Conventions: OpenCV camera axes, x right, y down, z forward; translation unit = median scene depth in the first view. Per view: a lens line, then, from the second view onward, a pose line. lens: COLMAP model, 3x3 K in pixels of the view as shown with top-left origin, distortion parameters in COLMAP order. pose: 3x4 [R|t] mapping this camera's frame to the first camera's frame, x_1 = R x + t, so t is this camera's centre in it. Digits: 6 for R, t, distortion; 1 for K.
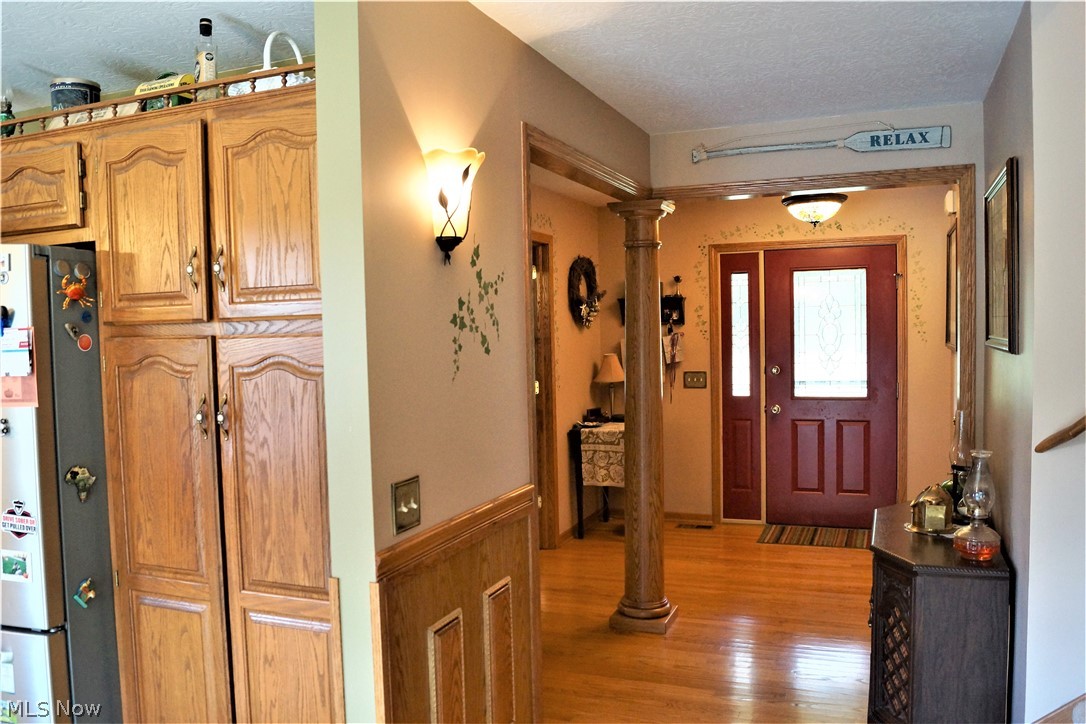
lens RADIAL K [[877.3, 0, 543.0], [0, 877.3, 362.0], [0, 0, 1]] dist [-0.085366, 0.011744]
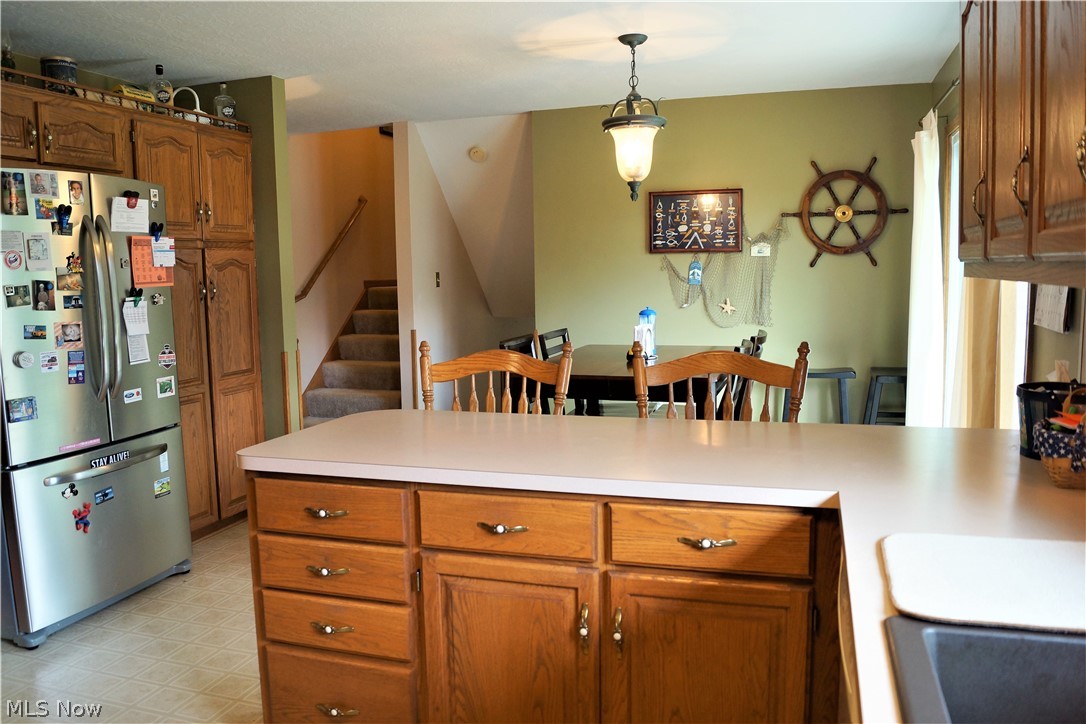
lens RADIAL K [[841.3, 0, 543.0], [0, 841.3, 362.0], [0, 0, 1]] dist [-0.084652, 0.003147]
pose [[-0.074901, -0.083858, 0.993659, -2.236786], [0.064334, 0.993976, 0.088734, 0.103305], [-0.995114, 0.070573, -0.069055, 0.402145]]
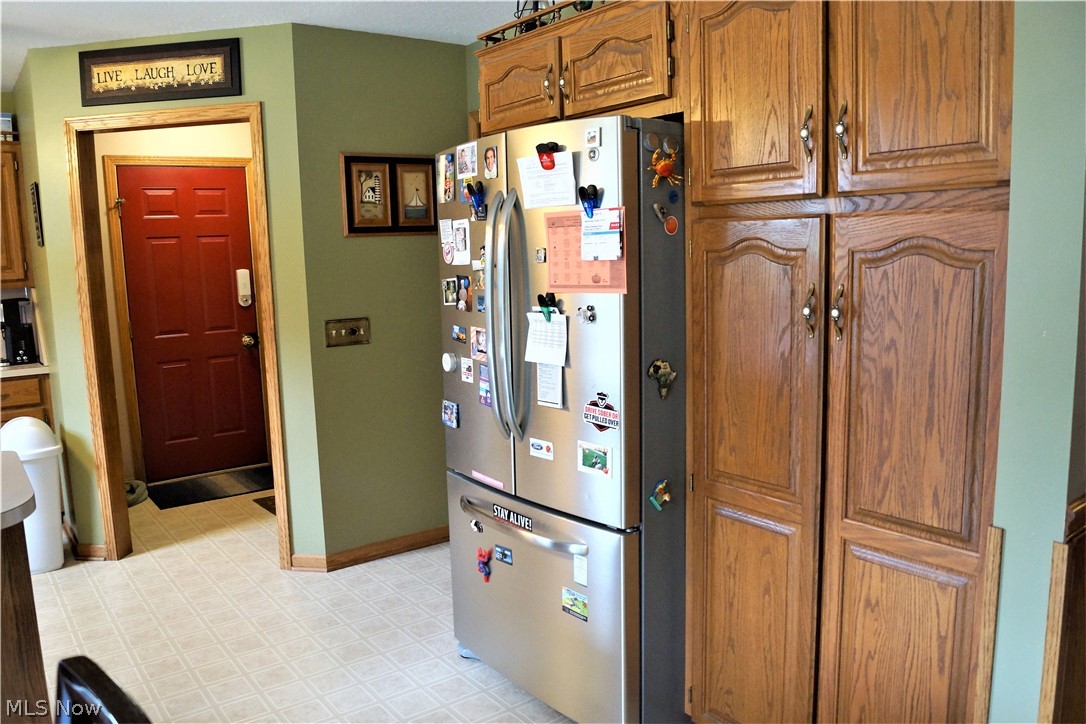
lens RADIAL K [[841.3, 0, 543.0], [0, 841.3, 362.0], [0, 0, 1]] dist [-0.084652, 0.003147]
pose [[0.854245, 0.070712, -0.515038, -0.192969], [-0.015179, 0.993676, 0.111251, 0.026059], [0.519648, -0.087218, 0.849917, 0.168925]]
